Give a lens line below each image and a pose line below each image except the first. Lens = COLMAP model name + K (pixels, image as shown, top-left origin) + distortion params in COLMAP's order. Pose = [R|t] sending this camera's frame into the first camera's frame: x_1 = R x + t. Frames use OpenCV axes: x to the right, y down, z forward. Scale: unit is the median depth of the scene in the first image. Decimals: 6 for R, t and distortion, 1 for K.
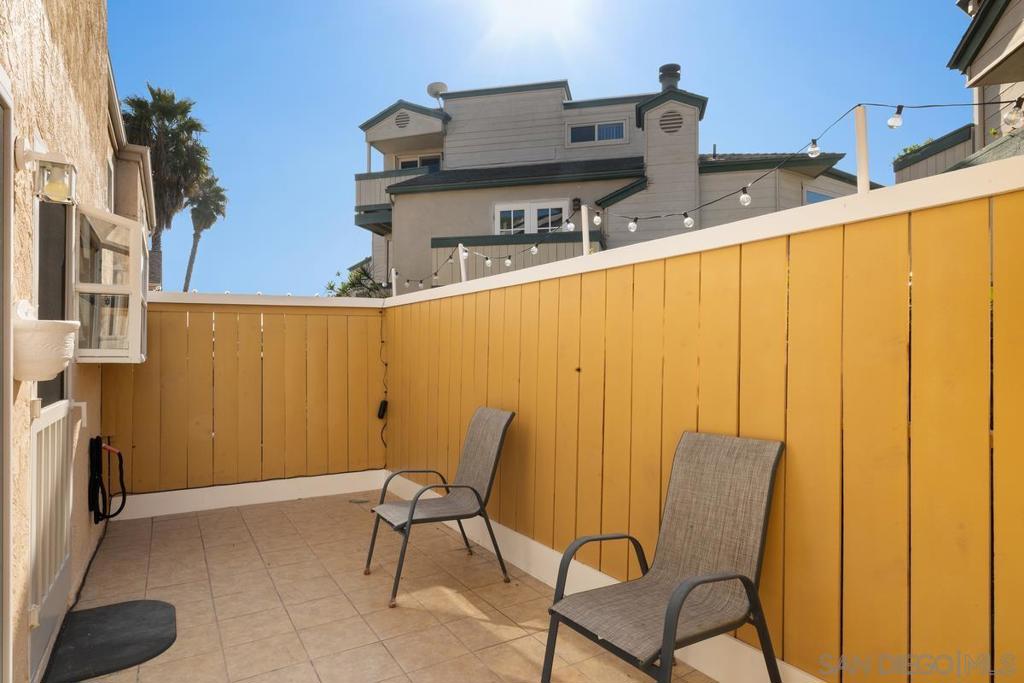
lens RADIAL K [[551.9, 0, 509.9], [0, 551.9, 350.3], [0, 0, 1]] dist [-0.003819, 0.000314]
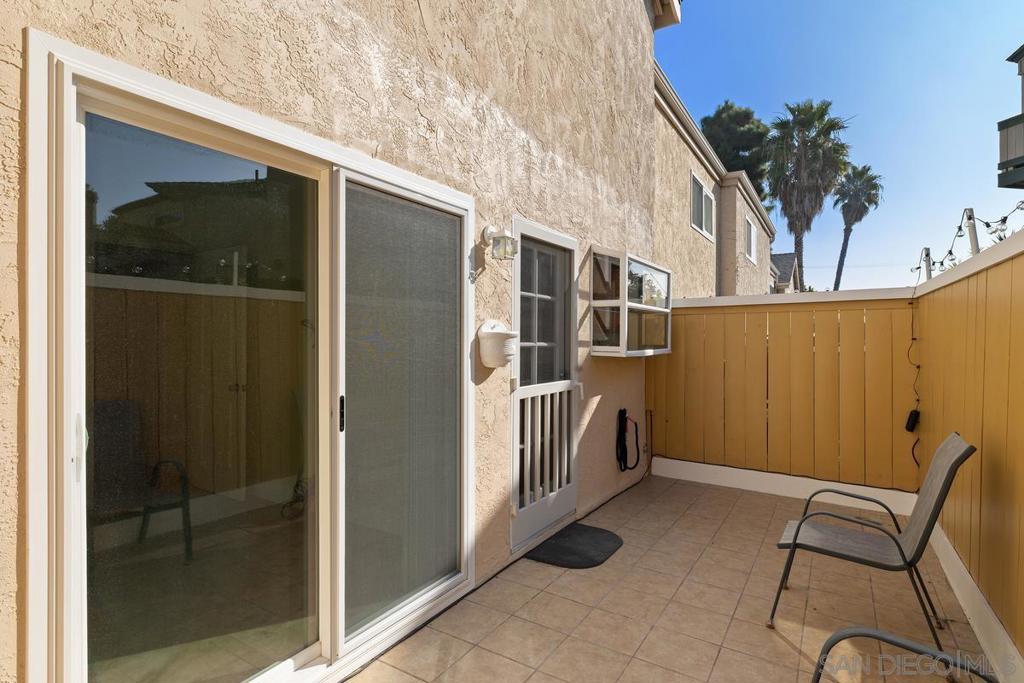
lens RADIAL K [[523.3, 0, 512.0], [0, 523.3, 341.5], [0, 0, 1]] dist [0.000985, -0.000922]
pose [[0.442329, 0.007592, -0.896821, 0.206164], [-0.007778, 0.999959, 0.004629, -0.010592], [0.896819, 0.004928, 0.442370, 0.113139]]
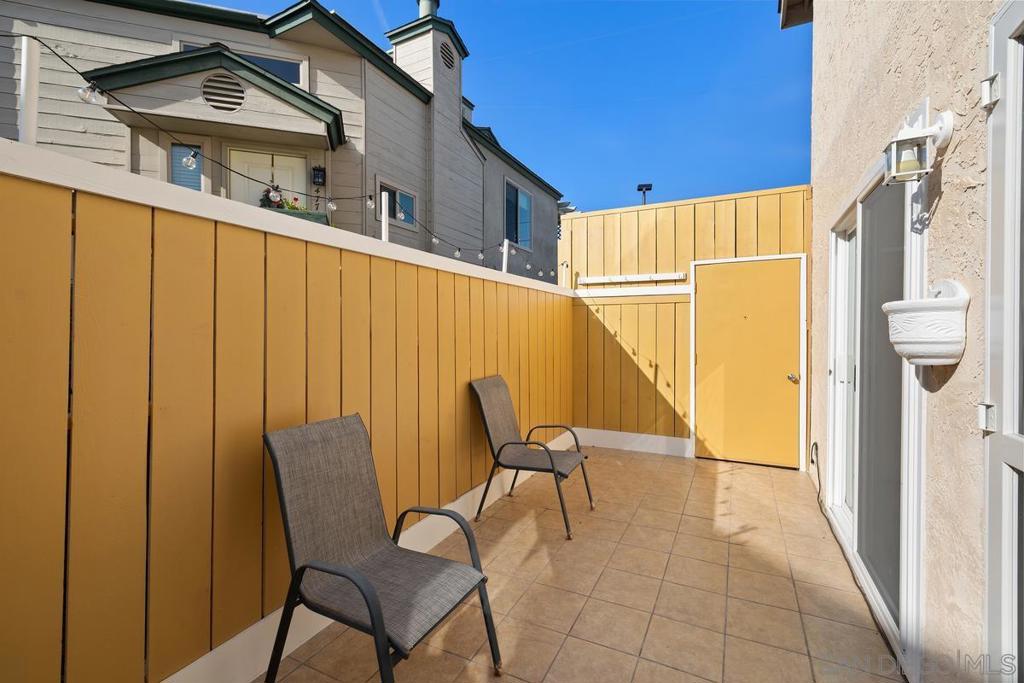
lens RADIAL K [[442.0, 0, 512.0], [0, 442.0, 341.5], [0, 0, 1]] dist [-0.000450, -0.000308]
pose [[-0.521323, -0.015245, 0.853224, -0.395591], [0.000250, 0.999838, 0.018017, -0.000028], [-0.853360, 0.009606, -0.521234, 0.694959]]
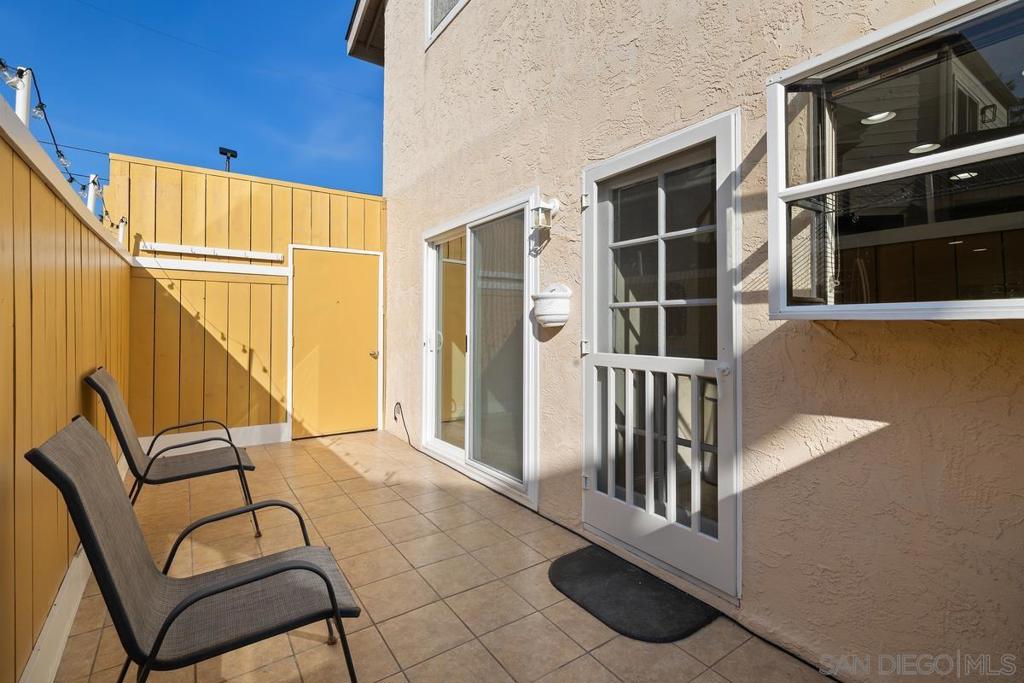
lens RADIAL K [[471.9, 0, 512.2], [0, 471.9, 327.0], [0, 0, 1]] dist [-0.001306, 0.000016]
pose [[-0.998768, -0.002606, -0.049547, -0.229358], [-0.002726, 0.999994, 0.002359, 0.017931], [0.049541, 0.002491, -0.998769, 0.887503]]
